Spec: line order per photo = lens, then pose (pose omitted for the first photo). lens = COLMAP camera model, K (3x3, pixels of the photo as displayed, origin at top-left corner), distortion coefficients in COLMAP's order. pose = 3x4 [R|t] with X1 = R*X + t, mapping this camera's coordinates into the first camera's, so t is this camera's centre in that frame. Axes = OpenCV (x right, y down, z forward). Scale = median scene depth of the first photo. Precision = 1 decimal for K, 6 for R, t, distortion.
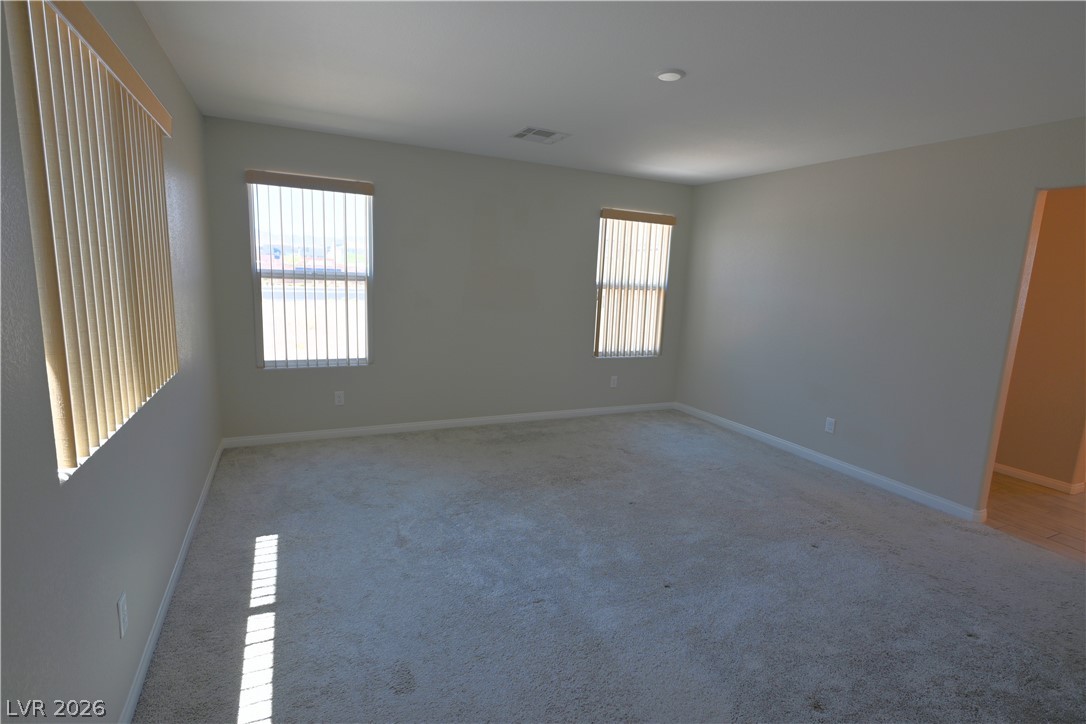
lens RADIAL K [[532.1, 0, 548.8], [0, 532.1, 362.3], [0, 0, 1]] dist [-0.004046, 0.001356]
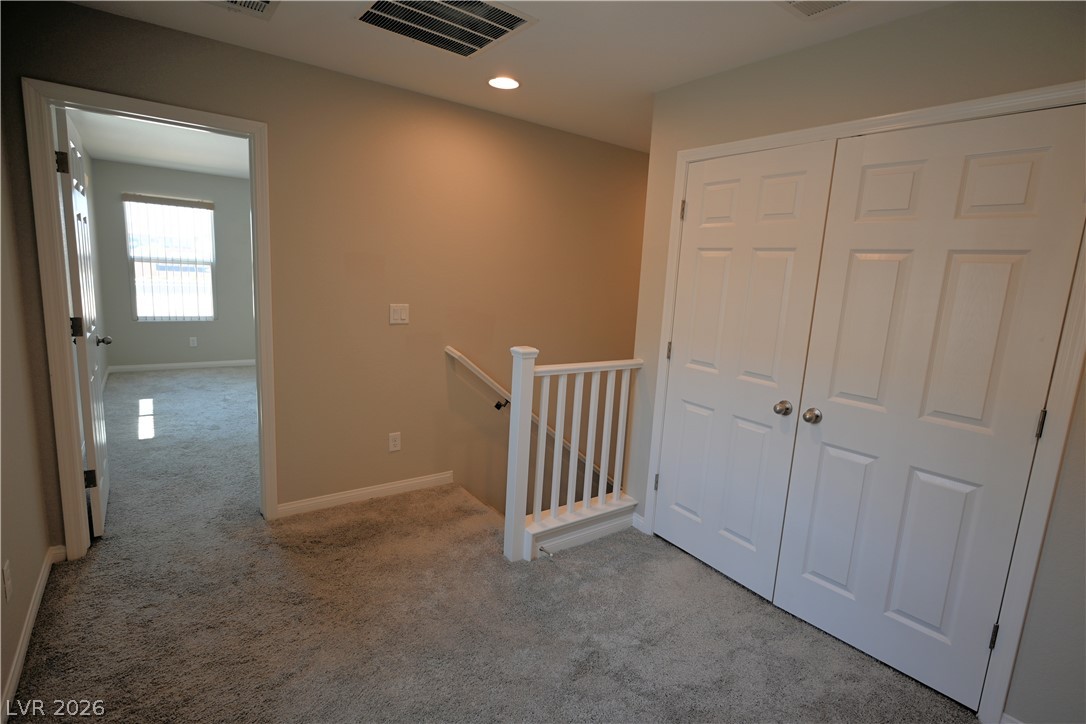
lens RADIAL K [[532.1, 0, 549.2], [0, 532.1, 370.7], [0, 0, 1]] dist [-0.004046, 0.001356]
pose [[0.982609, -0.021122, 0.184481, 0.349908], [0.018707, 0.999715, 0.014819, 0.155595], [-0.184742, -0.011110, 0.982724, -0.737023]]
